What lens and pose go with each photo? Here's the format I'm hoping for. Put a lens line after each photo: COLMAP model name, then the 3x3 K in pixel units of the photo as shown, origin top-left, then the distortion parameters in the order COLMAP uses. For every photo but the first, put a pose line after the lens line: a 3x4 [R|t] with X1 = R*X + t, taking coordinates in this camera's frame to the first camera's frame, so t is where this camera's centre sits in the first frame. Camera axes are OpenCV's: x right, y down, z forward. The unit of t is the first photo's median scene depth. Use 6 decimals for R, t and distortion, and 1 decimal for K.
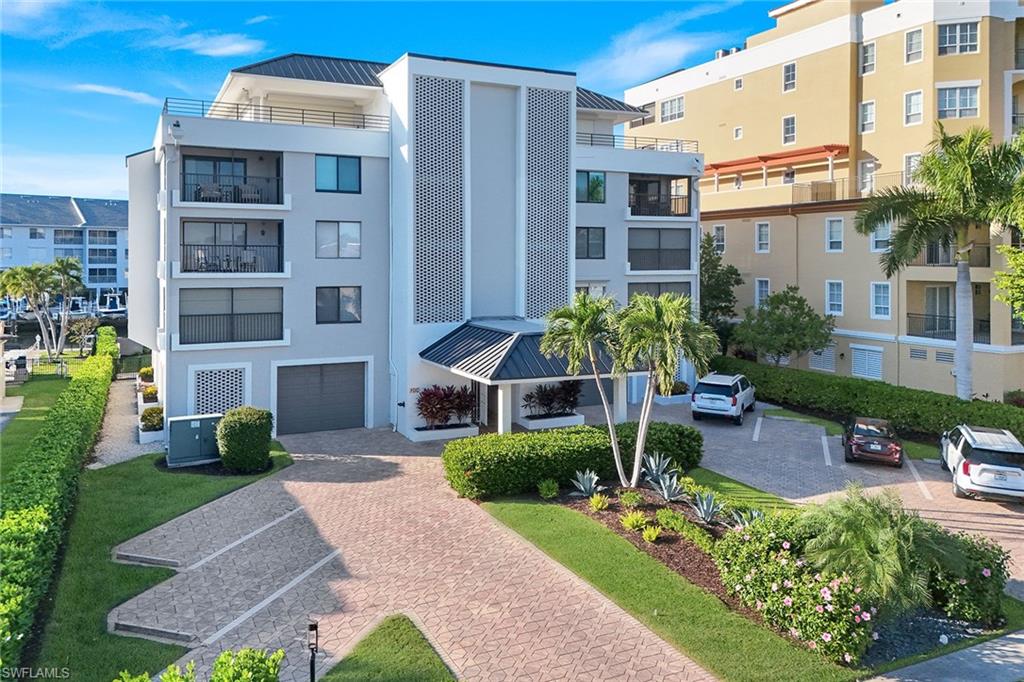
lens RADIAL K [[765.9, 0, 507.3], [0, 765.9, 238.4], [0, 0, 1]] dist [0.061035, -0.042766]
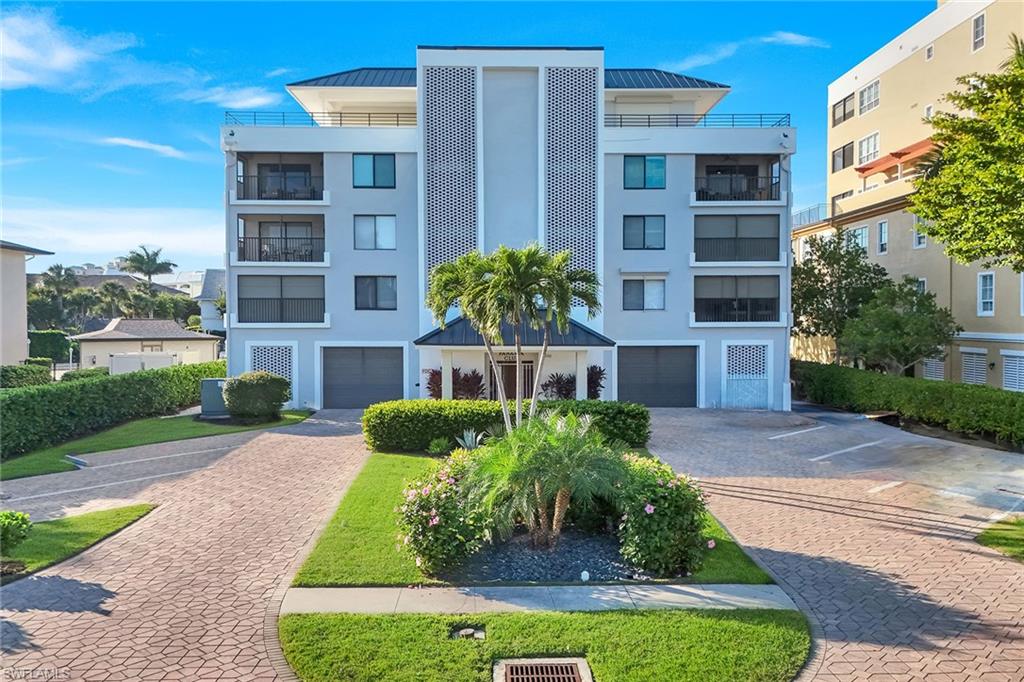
lens RADIAL K [[775.2, 0, 514.6], [0, 775.2, 304.7], [0, 0, 1]] dist [0.025470, -0.003087]
pose [[0.914347, -0.008839, -0.404834, 0.396429], [0.013817, 0.999861, 0.009377, 0.095600], [0.404695, -0.014167, 0.914342, 0.086723]]
